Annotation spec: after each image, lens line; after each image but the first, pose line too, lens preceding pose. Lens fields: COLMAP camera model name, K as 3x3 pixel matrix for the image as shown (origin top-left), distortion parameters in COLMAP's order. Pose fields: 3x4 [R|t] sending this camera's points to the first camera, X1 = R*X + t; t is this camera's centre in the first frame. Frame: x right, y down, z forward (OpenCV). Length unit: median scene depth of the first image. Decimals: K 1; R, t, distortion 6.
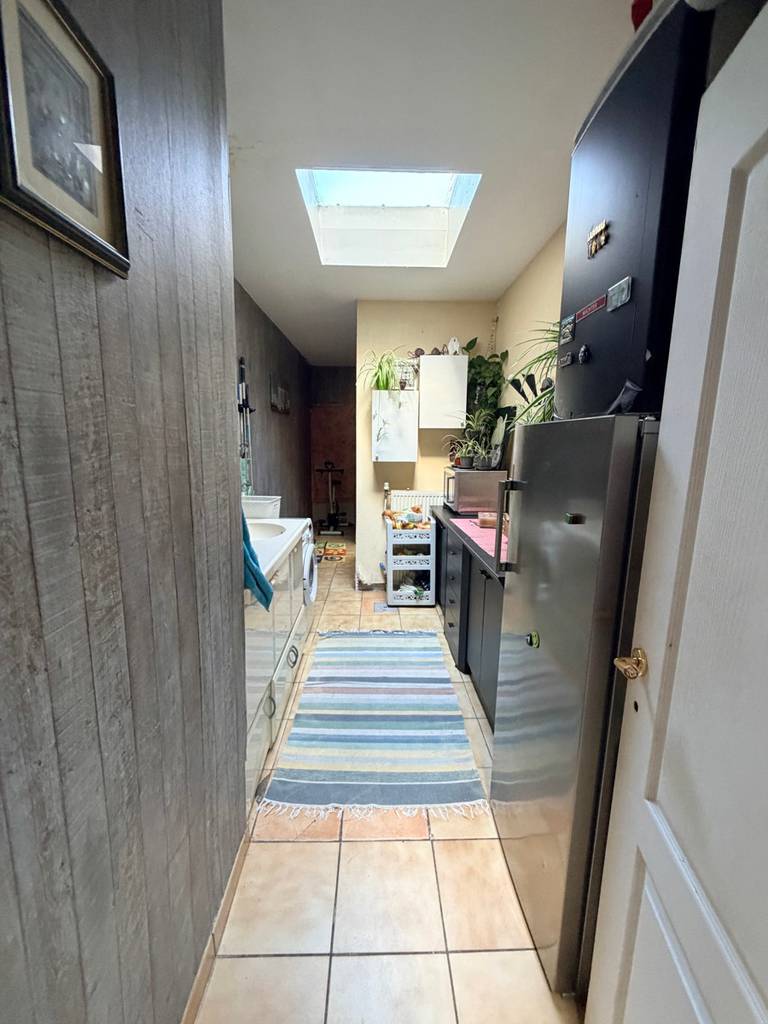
lens RADIAL K [[415.2, 0, 381.6], [0, 415.2, 510.5], [0, 0, 1]] dist [0.004215, 0.000265]
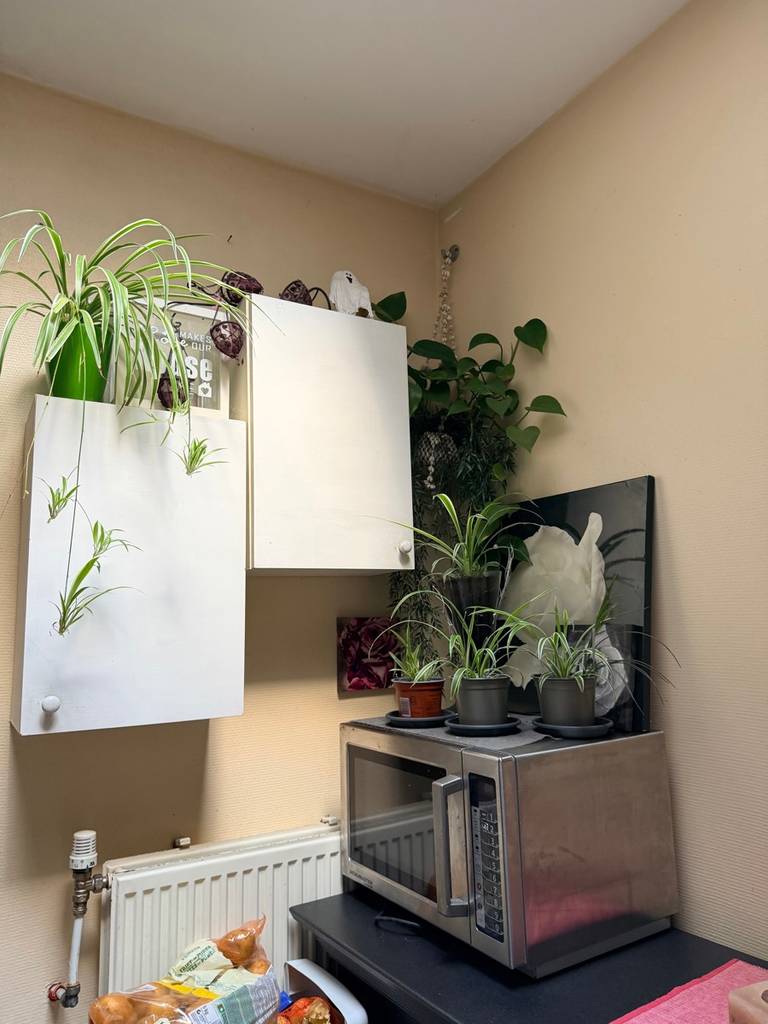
lens RADIAL K [[727.0, 0, 381.6], [0, 727.0, 514.8], [0, 0, 1]] dist [0.052998, -0.062411]
pose [[0.857034, 0.047499, 0.513066, -0.056749], [0.114426, 0.953333, -0.279398, -0.097564], [-0.502394, 0.298162, 0.811604, 0.581978]]
